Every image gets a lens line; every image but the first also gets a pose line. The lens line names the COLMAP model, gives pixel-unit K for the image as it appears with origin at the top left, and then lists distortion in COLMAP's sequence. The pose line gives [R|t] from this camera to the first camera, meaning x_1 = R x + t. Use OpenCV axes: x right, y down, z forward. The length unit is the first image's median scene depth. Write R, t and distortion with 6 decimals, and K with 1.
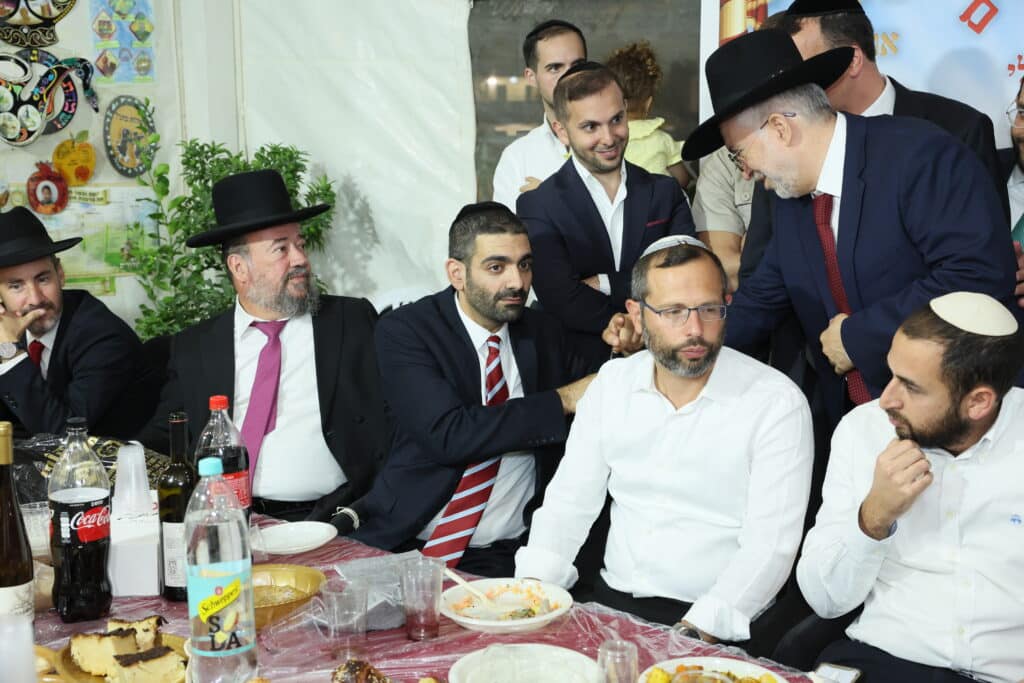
lens RADIAL K [[1619.1, 0, 512.0], [0, 1619.1, 341.5], [0, 0, 1]] dist [0.115504, 0.142005]
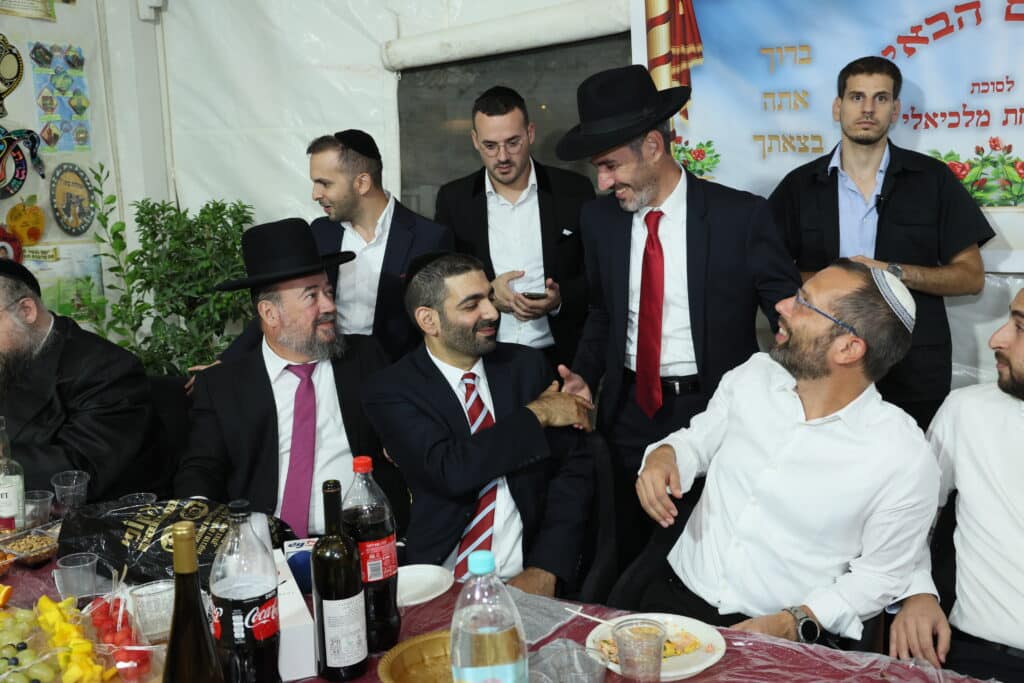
lens RADIAL K [[1092.8, 0, 512.0], [0, 1092.8, 341.5], [0, 0, 1]] dist [0.017113, 0.046779]
pose [[0.967074, -0.060774, 0.247133, -0.138935], [0.059374, 0.998150, 0.013120, -0.020762], [-0.247473, 0.001985, 0.968893, 0.201249]]
